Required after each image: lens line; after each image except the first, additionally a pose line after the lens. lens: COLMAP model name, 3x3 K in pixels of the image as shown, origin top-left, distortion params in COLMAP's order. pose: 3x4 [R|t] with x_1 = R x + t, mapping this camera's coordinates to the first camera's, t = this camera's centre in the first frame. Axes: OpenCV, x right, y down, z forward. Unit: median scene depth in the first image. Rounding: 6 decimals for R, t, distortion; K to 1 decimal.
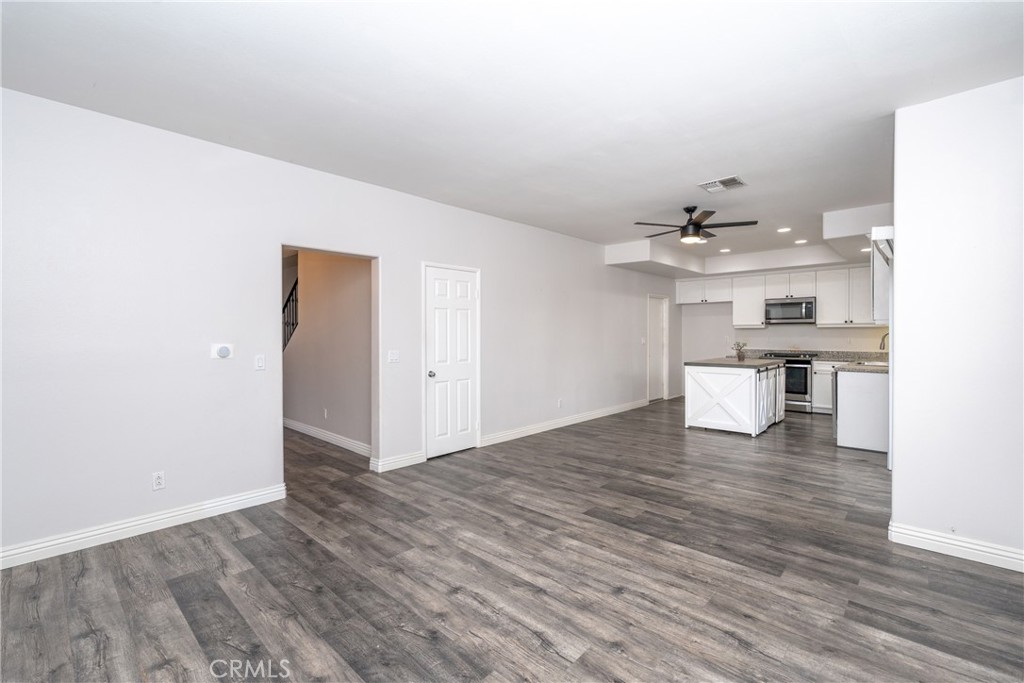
lens RADIAL K [[452.6, 0, 512.8], [0, 452.6, 331.8], [0, 0, 1]] dist [-0.001278, -0.000120]
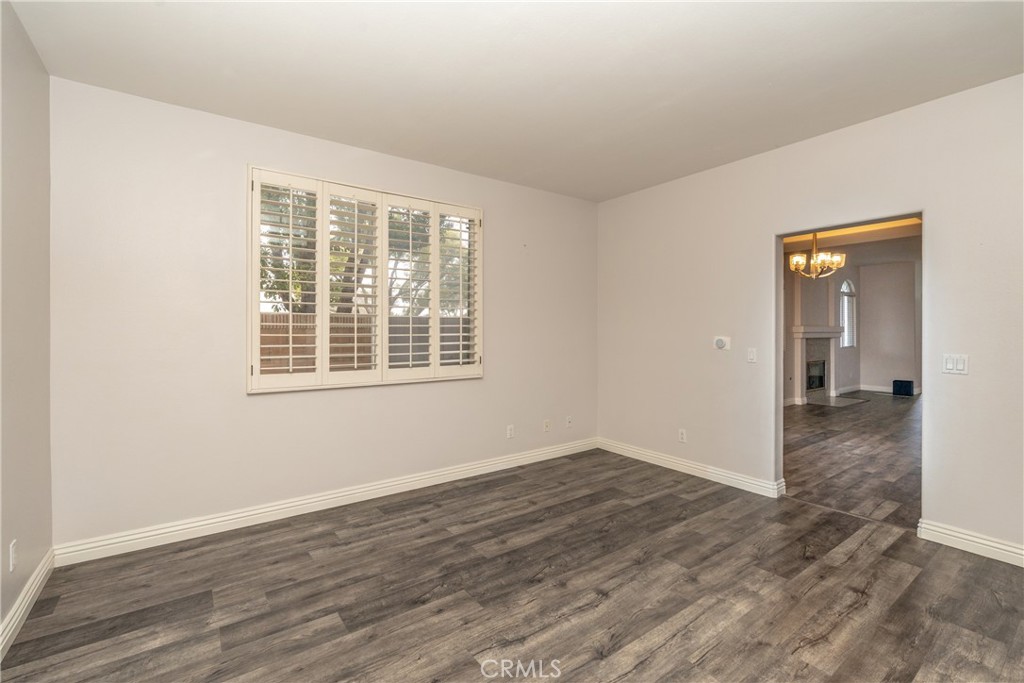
lens RADIAL K [[452.6, 0, 512.8], [0, 452.6, 331.8], [0, 0, 1]] dist [-0.001278, -0.000120]
pose [[-0.192629, 0.004362, -0.981262, 0.786477], [0.005042, 0.999981, 0.003455, 0.010459], [0.981259, -0.004282, -0.192647, 0.924017]]
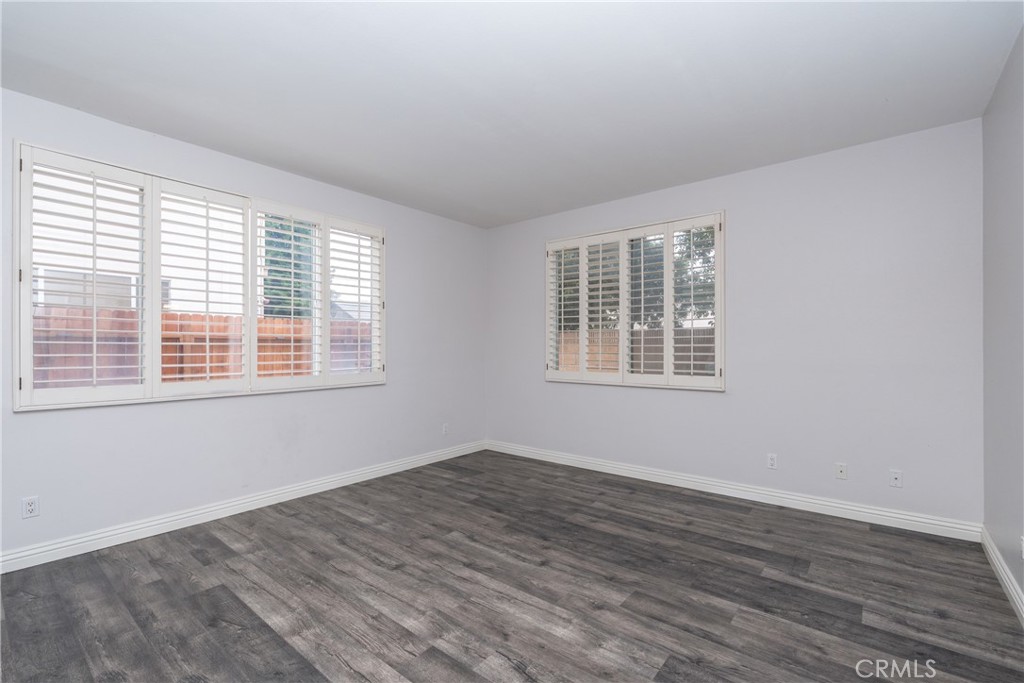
lens RADIAL K [[448.0, 0, 512.0], [0, 448.0, 341.5], [0, 0, 1]] dist [-0.001193, -0.000033]
pose [[-0.998108, 0.005043, -0.061282, 0.016614], [0.005933, 0.999879, -0.014351, 0.029945], [0.061203, -0.014688, -0.998017, 1.959246]]
